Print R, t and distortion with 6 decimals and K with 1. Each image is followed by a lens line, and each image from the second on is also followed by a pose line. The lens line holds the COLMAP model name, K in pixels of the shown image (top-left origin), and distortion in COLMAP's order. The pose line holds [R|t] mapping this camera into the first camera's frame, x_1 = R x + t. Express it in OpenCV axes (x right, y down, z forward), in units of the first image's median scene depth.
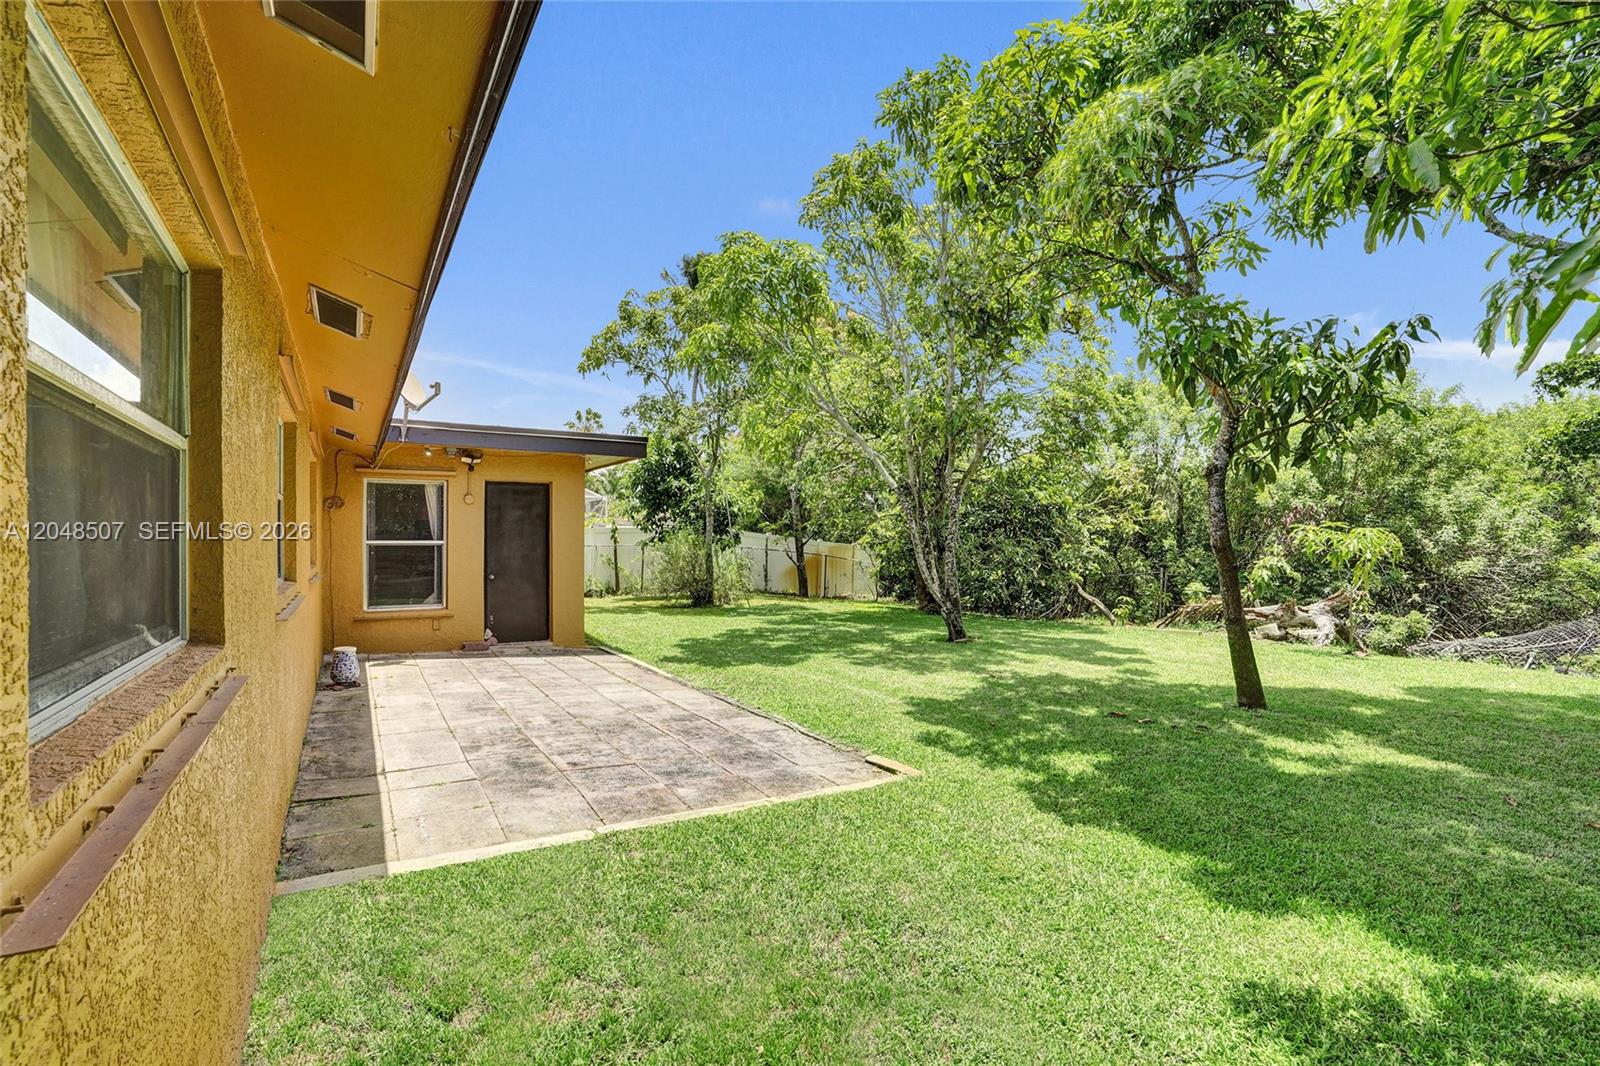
lens RADIAL K [[790.3, 0, 795.3], [0, 790.3, 534.0], [0, 0, 1]] dist [-0.022038, 0.001068]
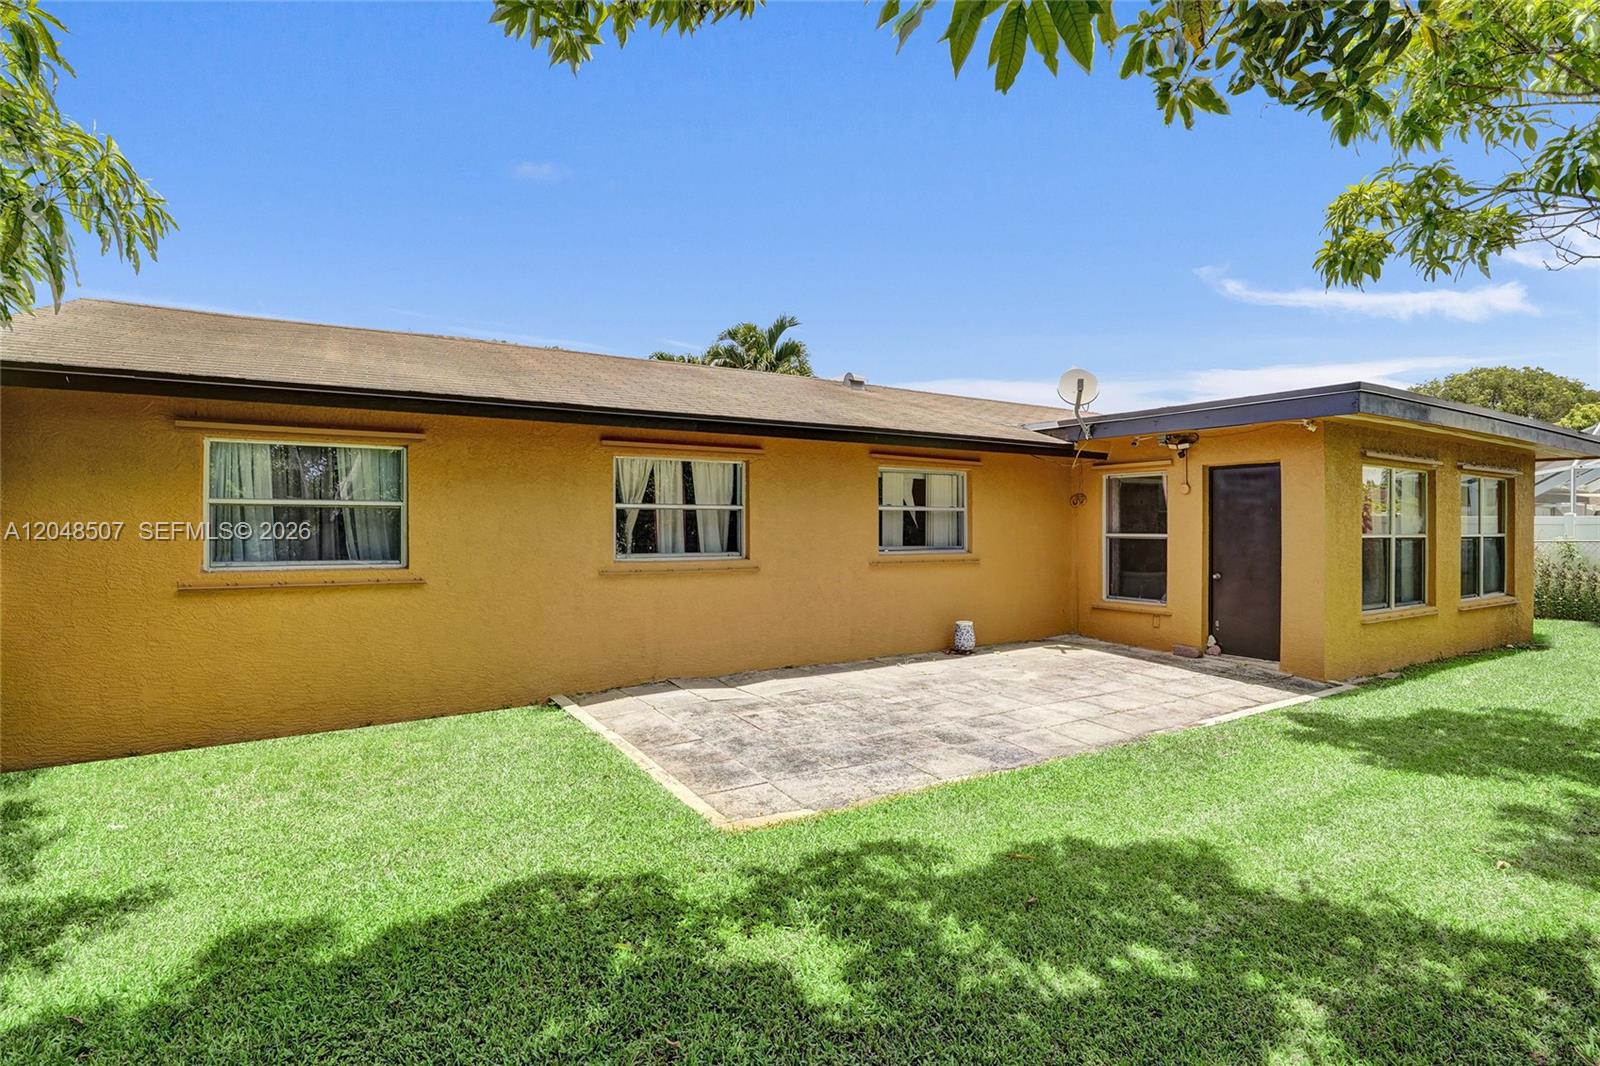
lens RADIAL K [[790.3, 0, 793.1], [0, 790.3, 531.9], [0, 0, 1]] dist [-0.022038, 0.001068]
pose [[-0.019675, 0.004522, -0.999796, 0.895799], [0.005601, 0.999975, 0.004413, -0.002280], [0.999791, -0.005513, -0.019699, 1.013538]]
